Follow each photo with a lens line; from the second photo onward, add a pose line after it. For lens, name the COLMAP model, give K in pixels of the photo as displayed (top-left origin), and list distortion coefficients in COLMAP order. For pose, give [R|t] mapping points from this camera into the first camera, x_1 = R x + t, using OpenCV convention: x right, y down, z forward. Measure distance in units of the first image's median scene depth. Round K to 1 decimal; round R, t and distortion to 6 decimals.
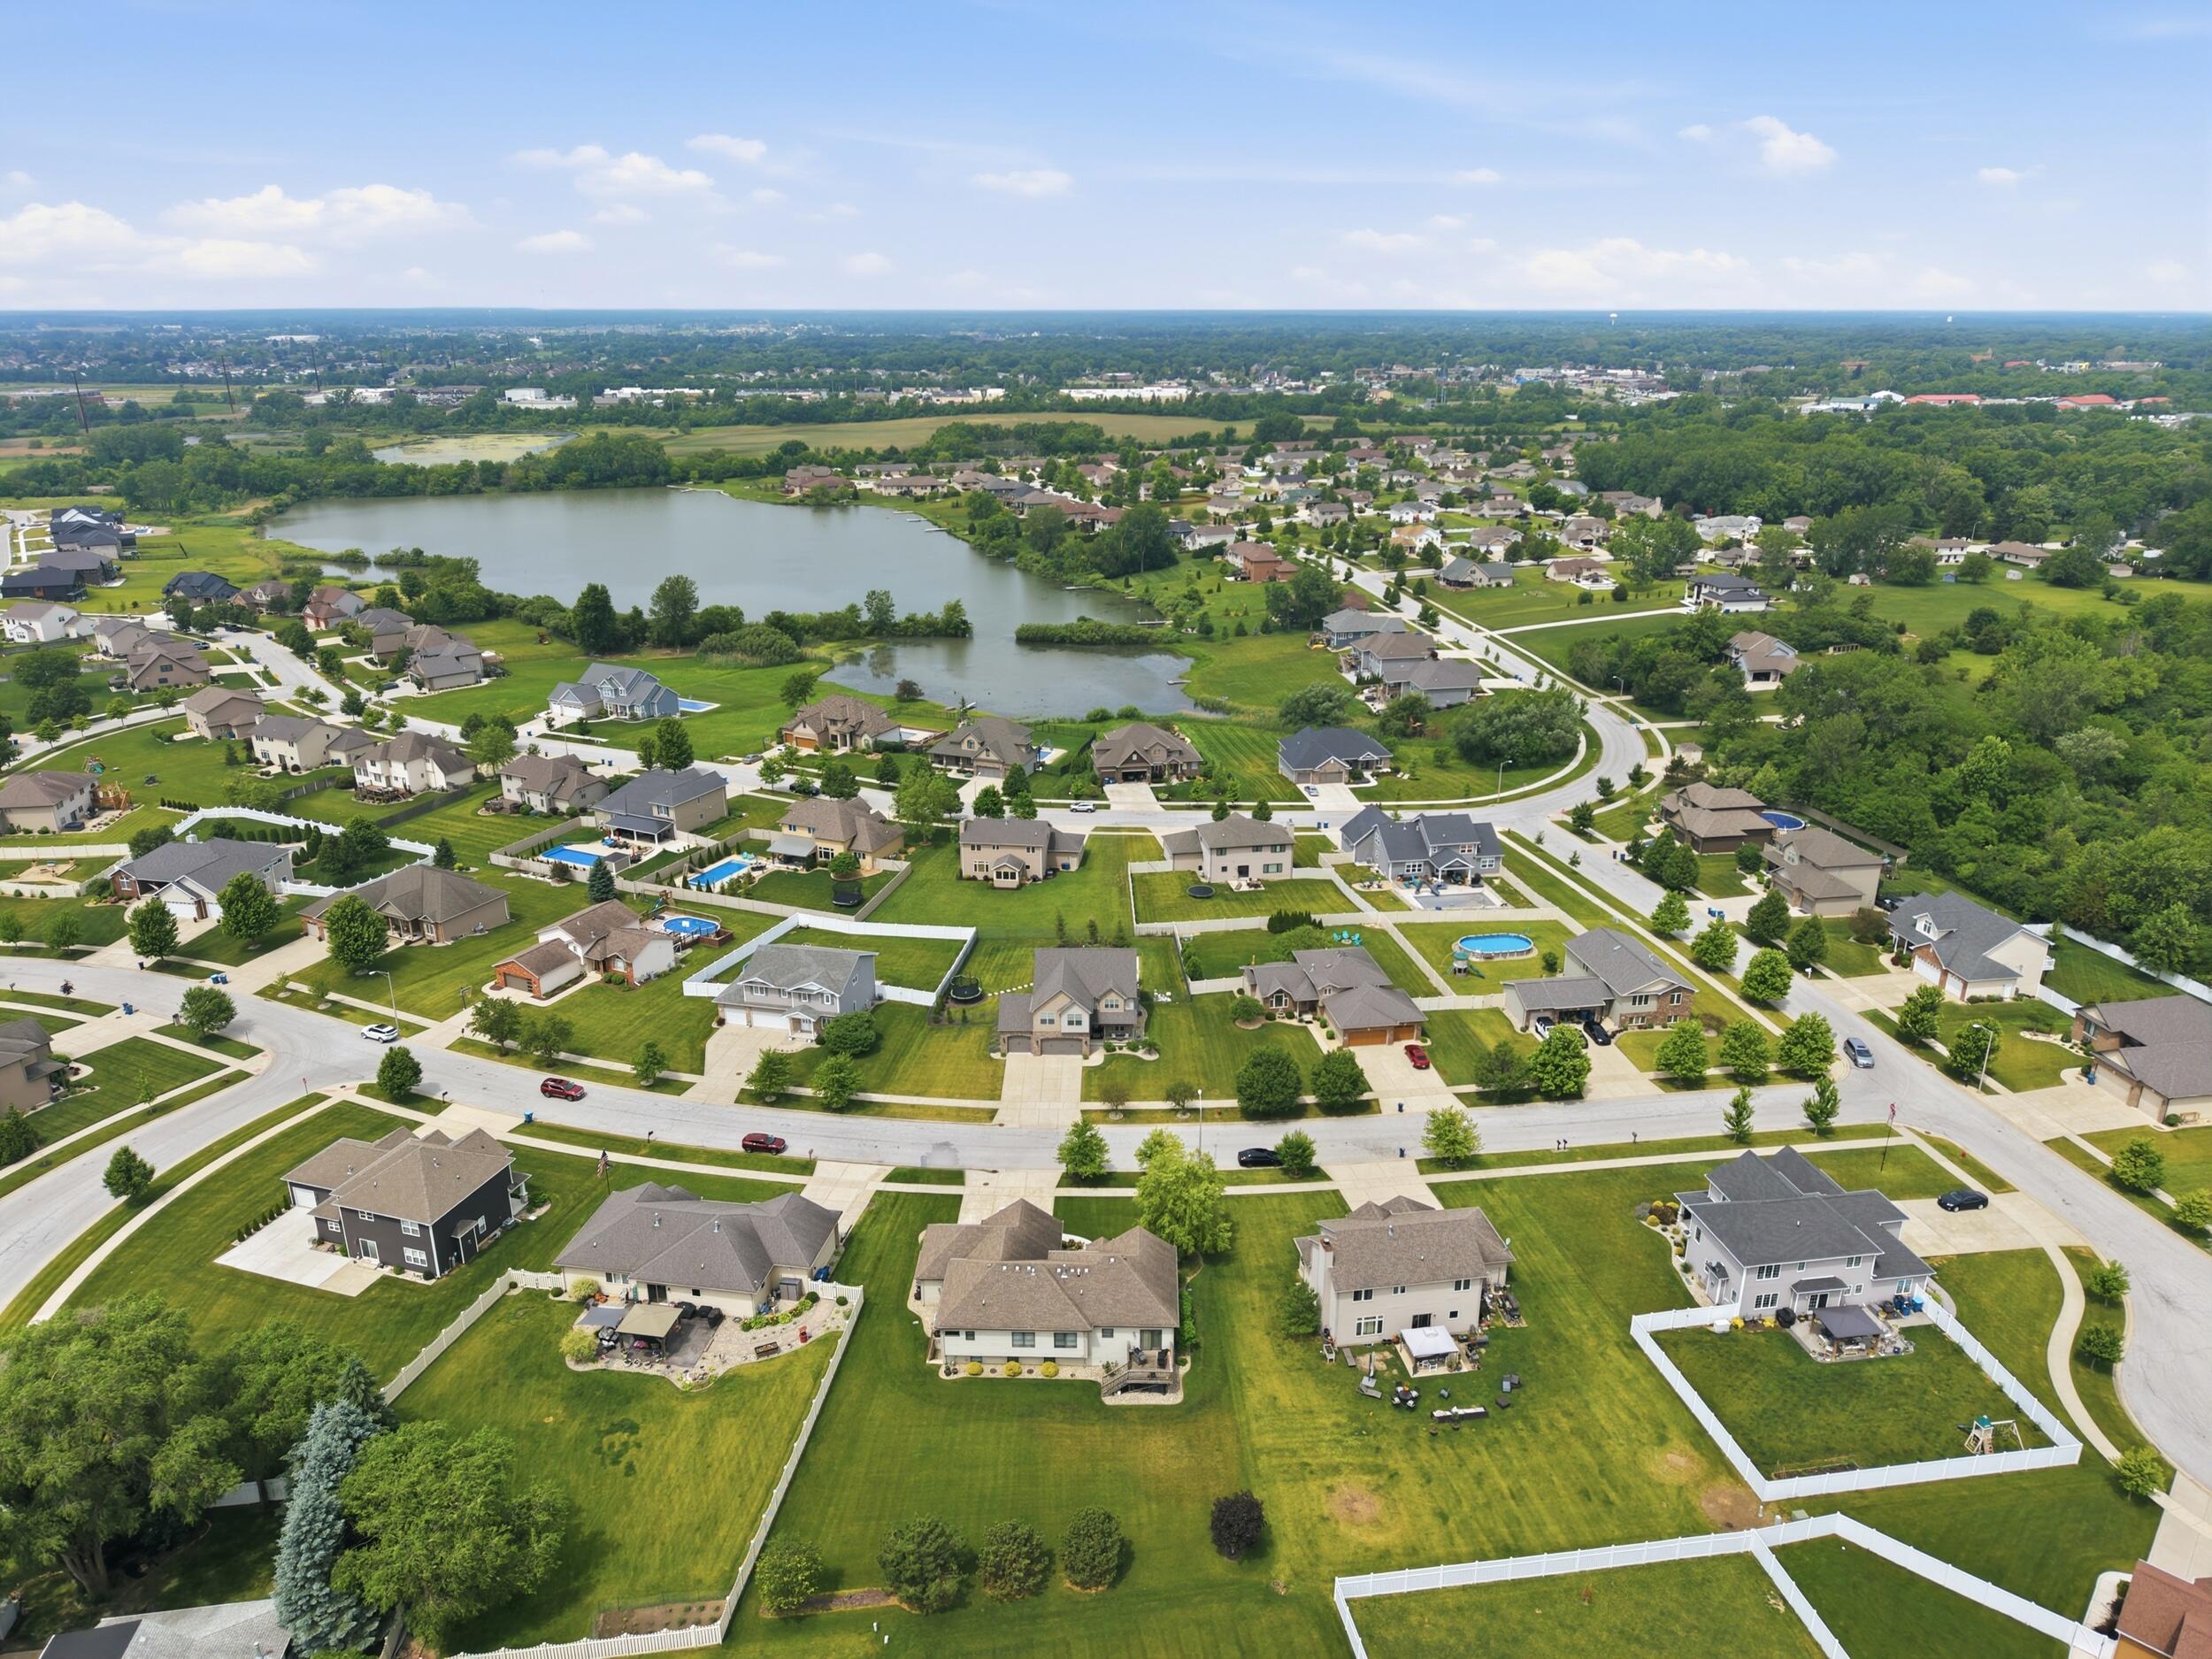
lens RADIAL K [[1455.1, 0, 1105.5], [0, 1455.1, 863.2], [0, 0, 1]] dist [0.066078, -0.084842]
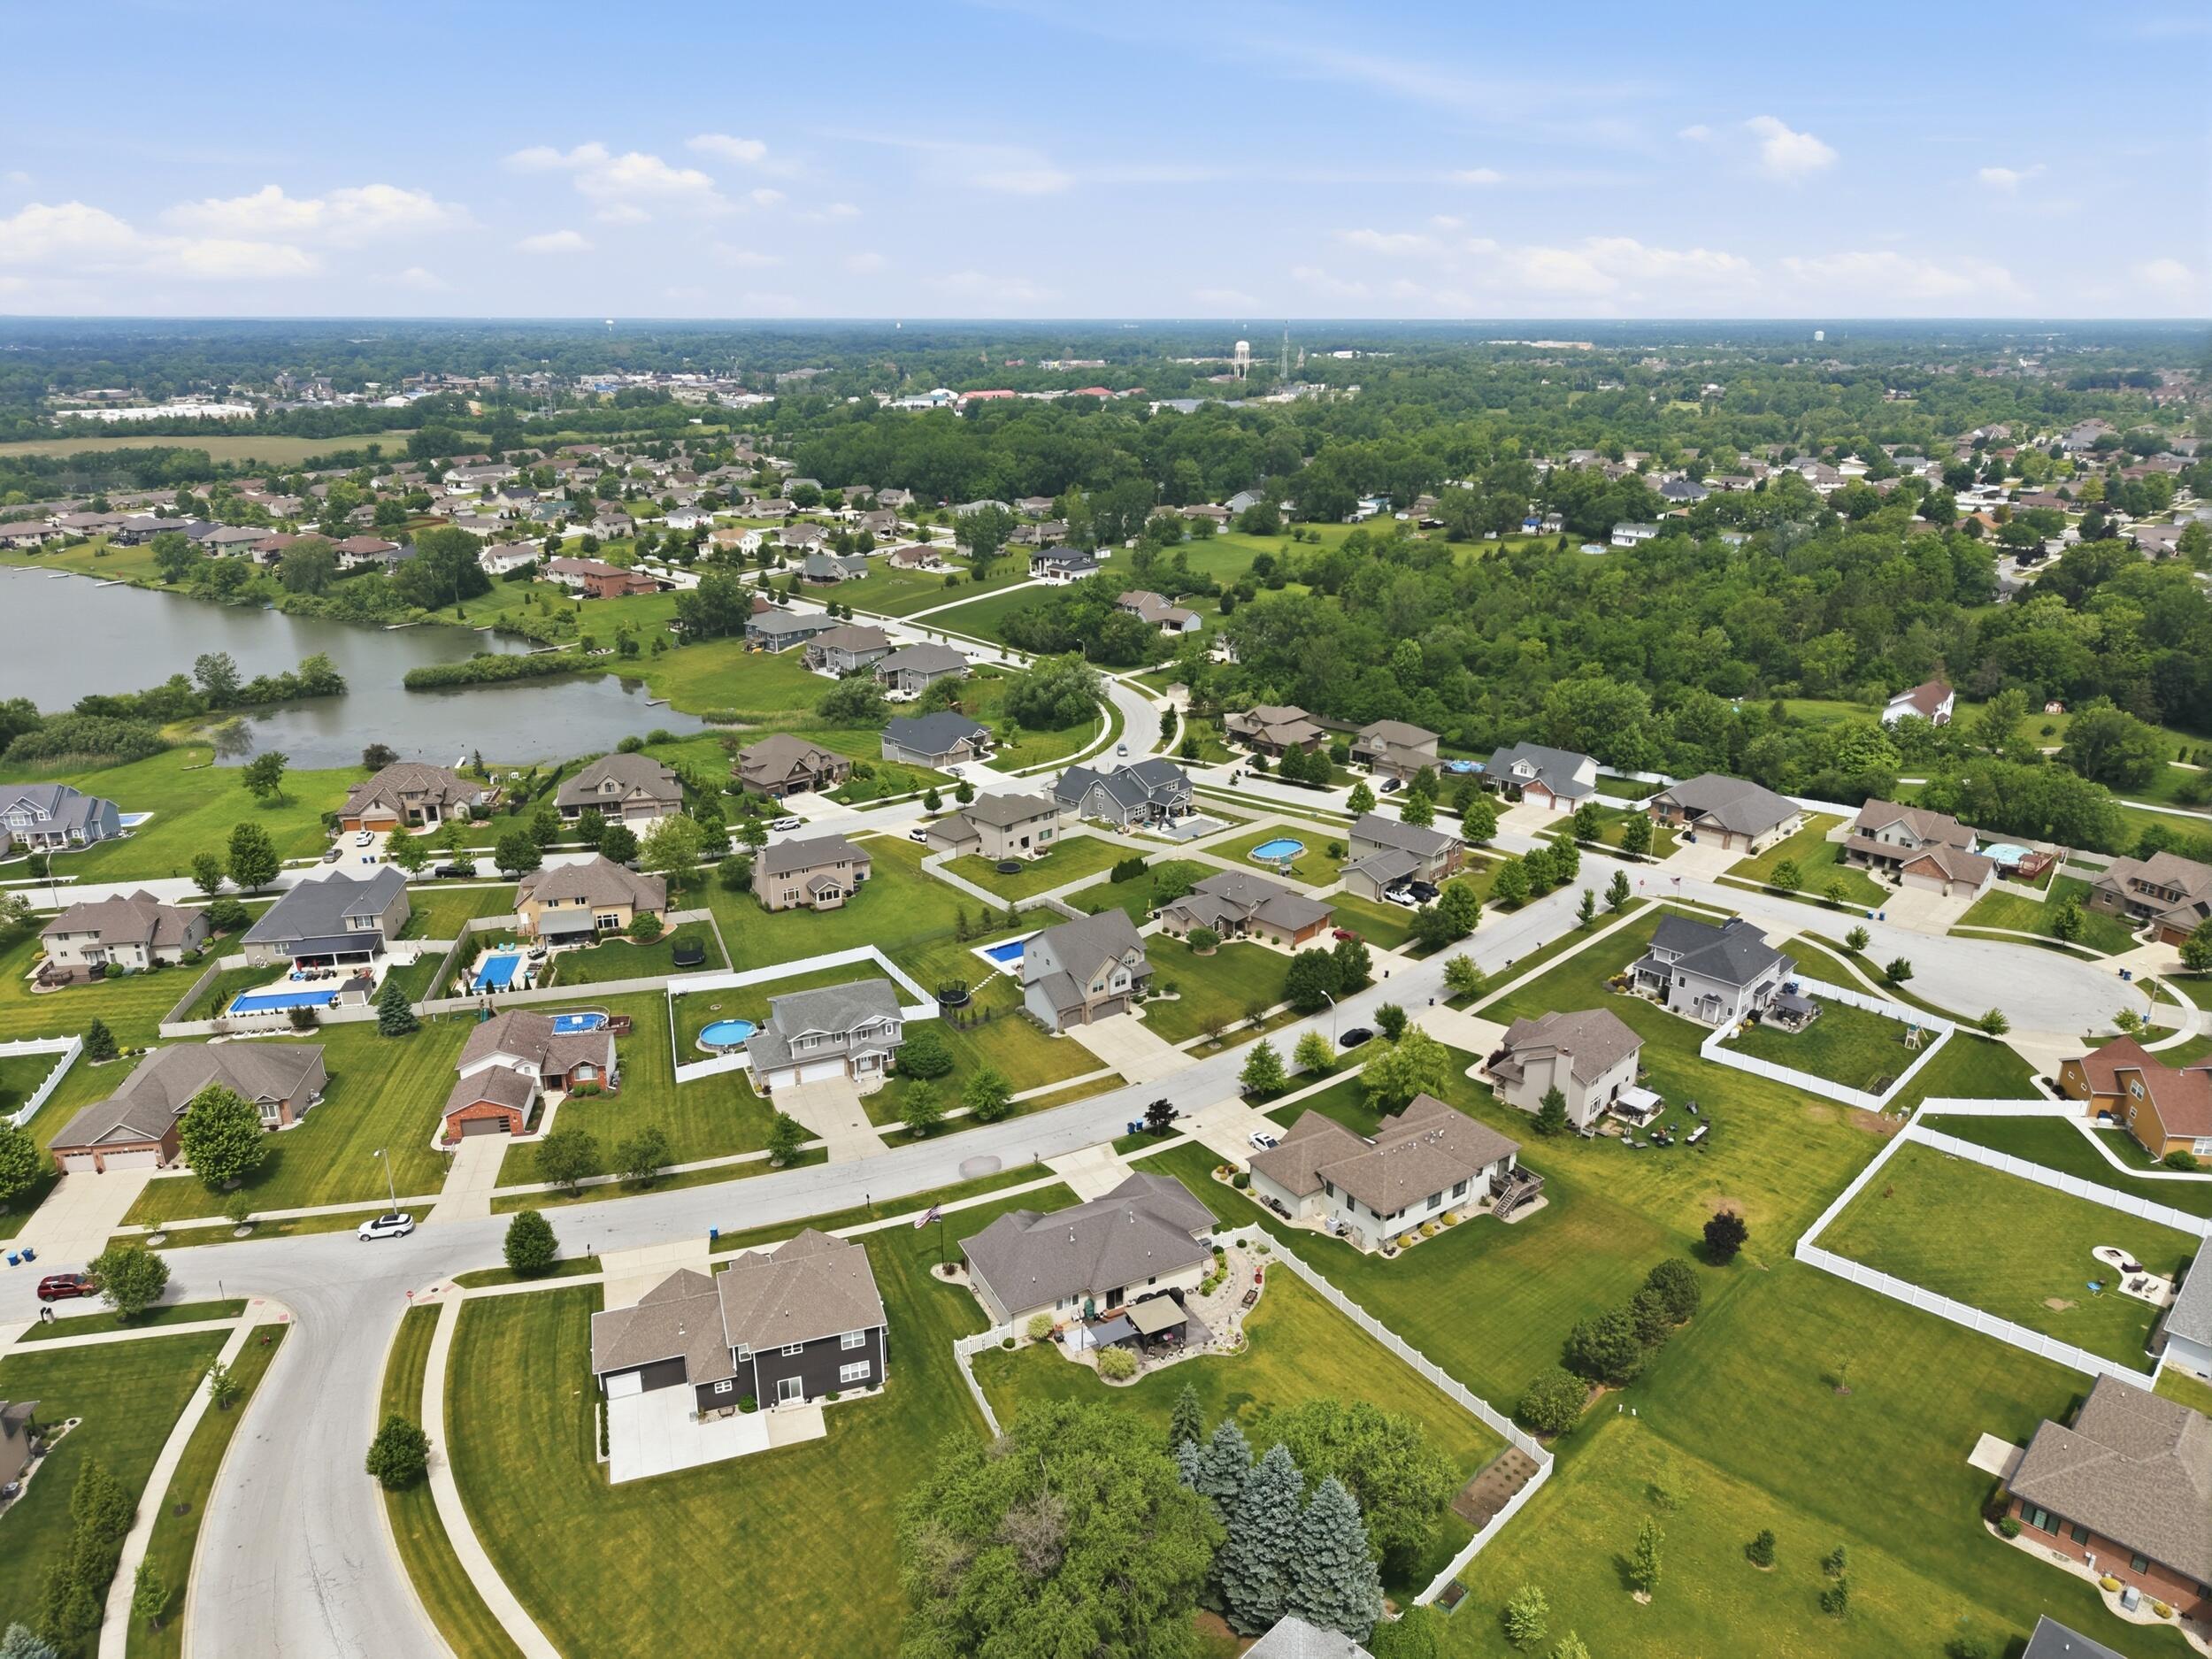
lens RADIAL K [[1455.1, 0, 1105.5], [0, 1455.1, 863.2], [0, 0, 1]] dist [0.066078, -0.084842]
pose [[0.799845, -0.210155, 0.562212, -0.460296], [0.212417, 0.975189, 0.062326, -0.033574], [-0.561362, 0.069573, 0.824641, 0.092814]]
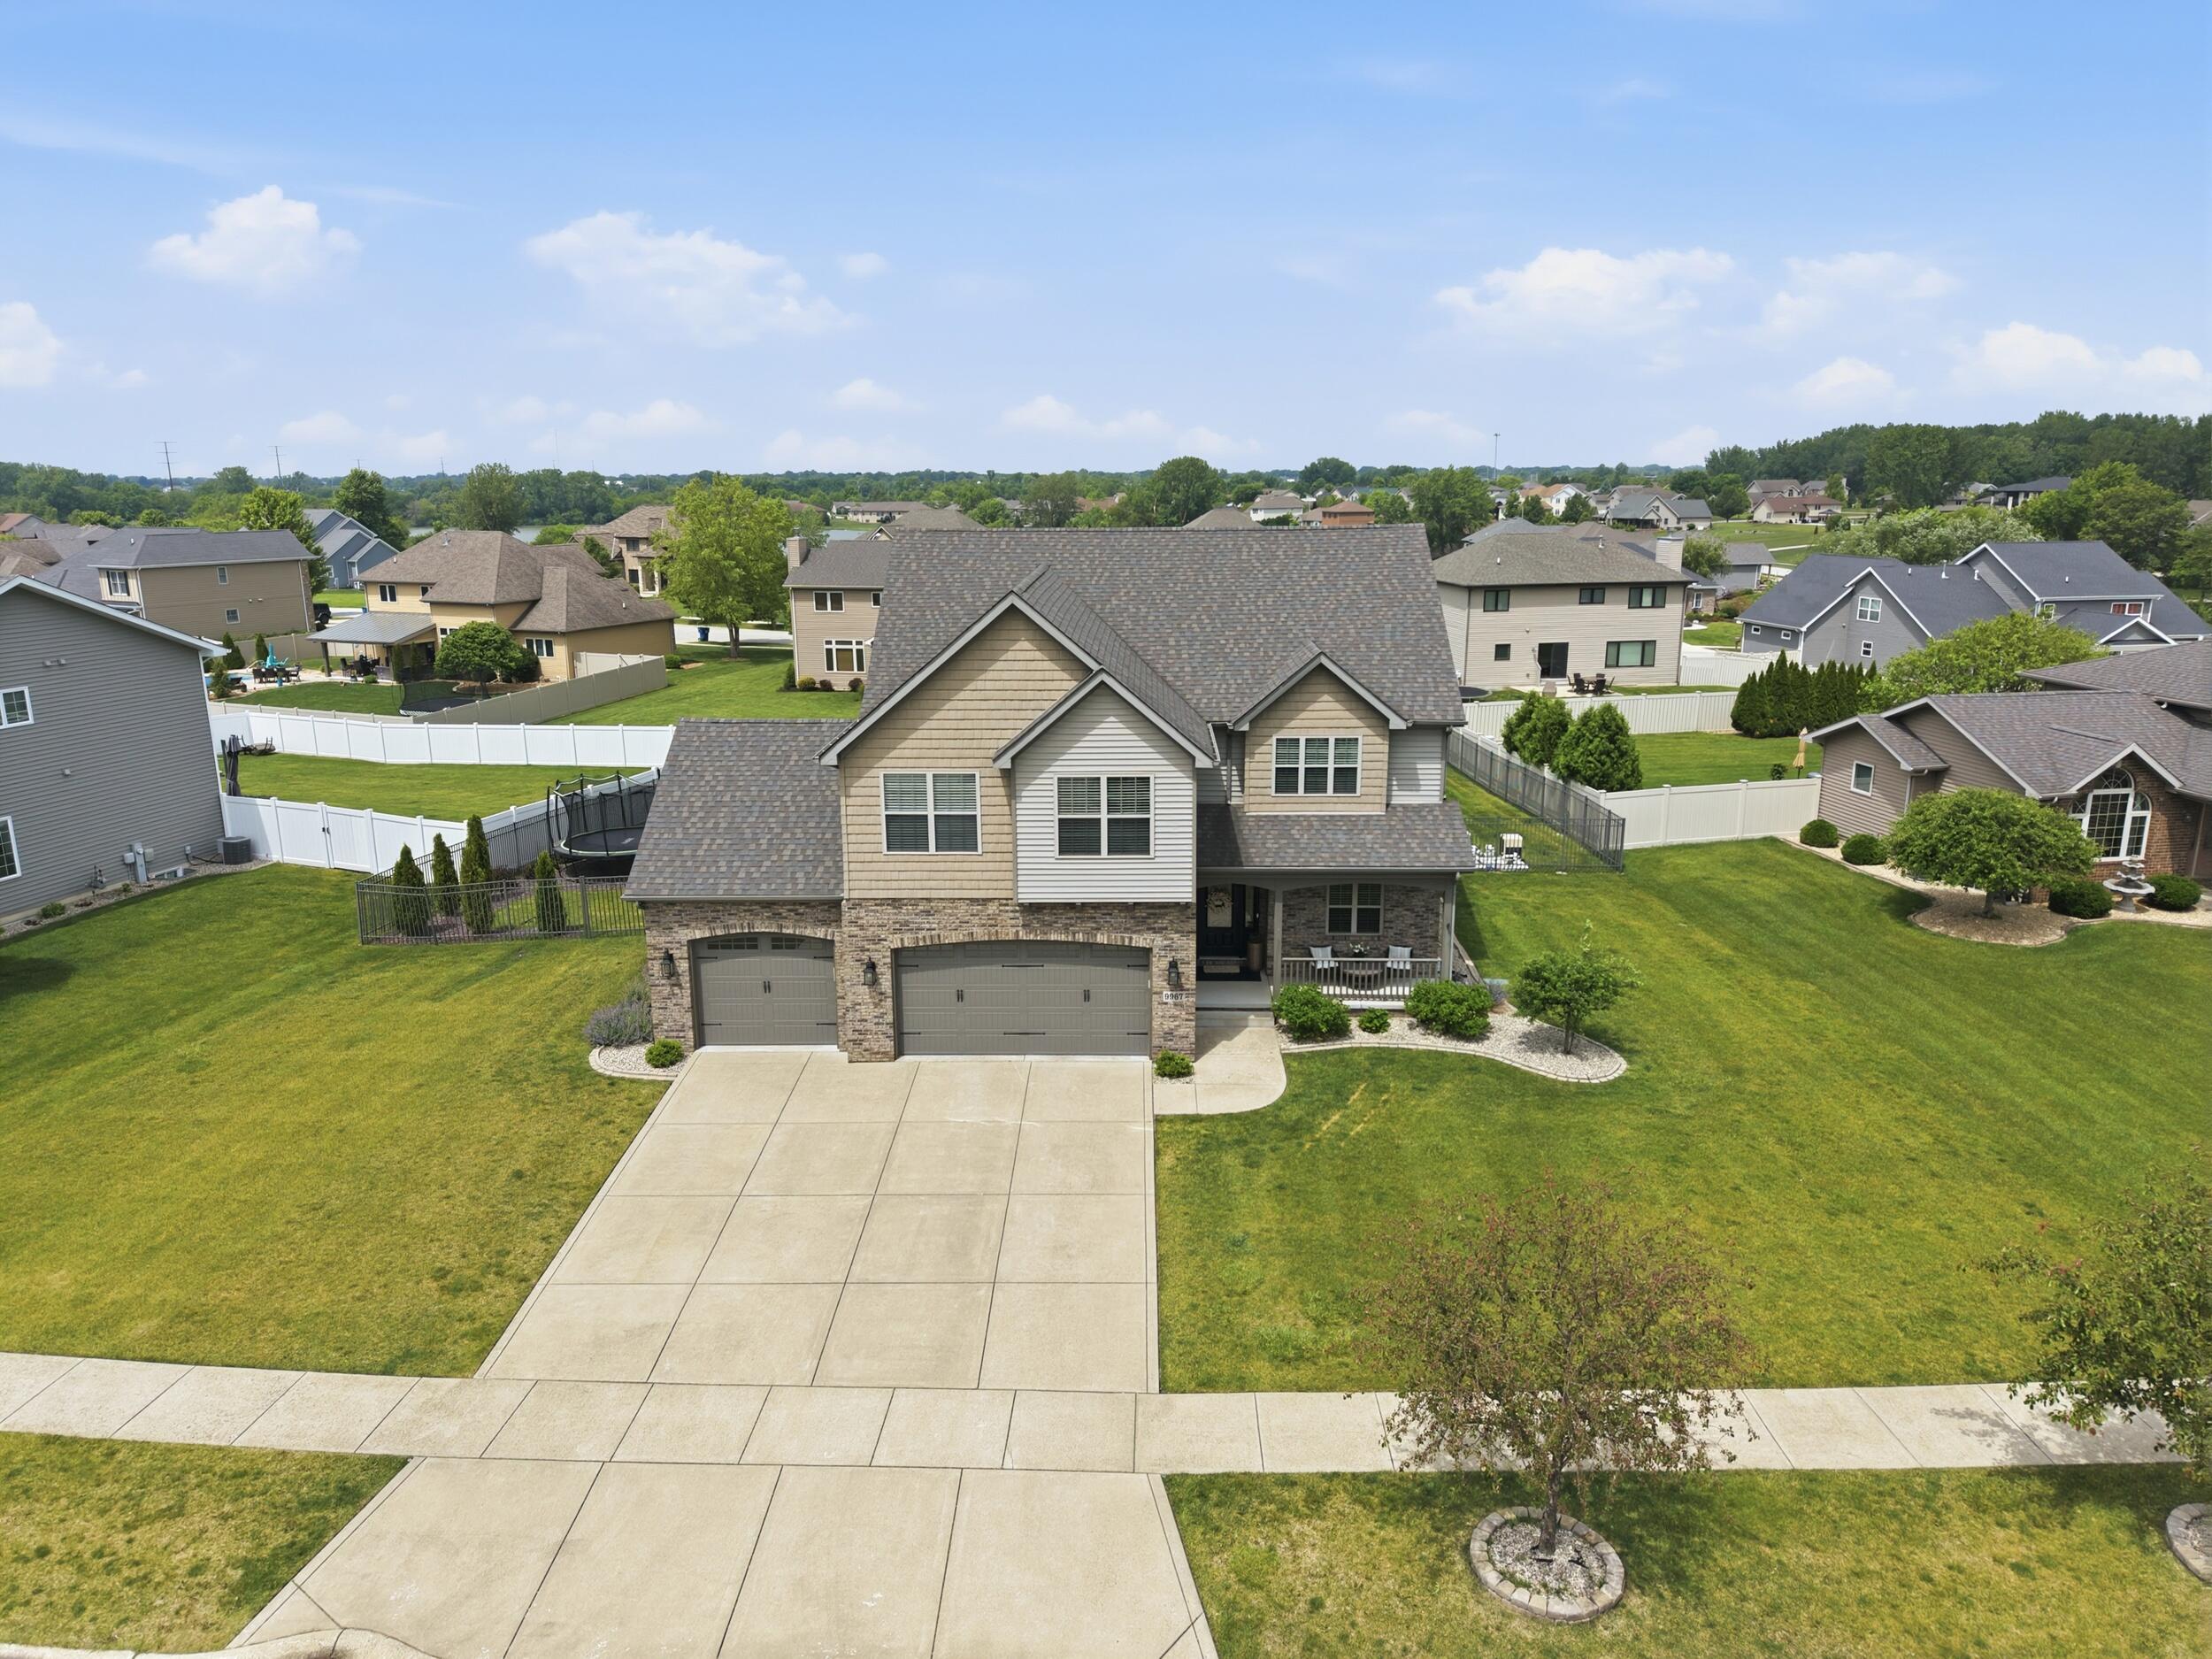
lens RADIAL K [[1455.1, 0, 1105.5], [0, 1455.1, 863.2], [0, 0, 1]] dist [0.066078, -0.084842]
pose [[0.999937, -0.002781, -0.010867, -0.014540], [0.001589, 0.994125, -0.108229, 0.097668], [0.011104, 0.108205, 0.994067, 0.638233]]
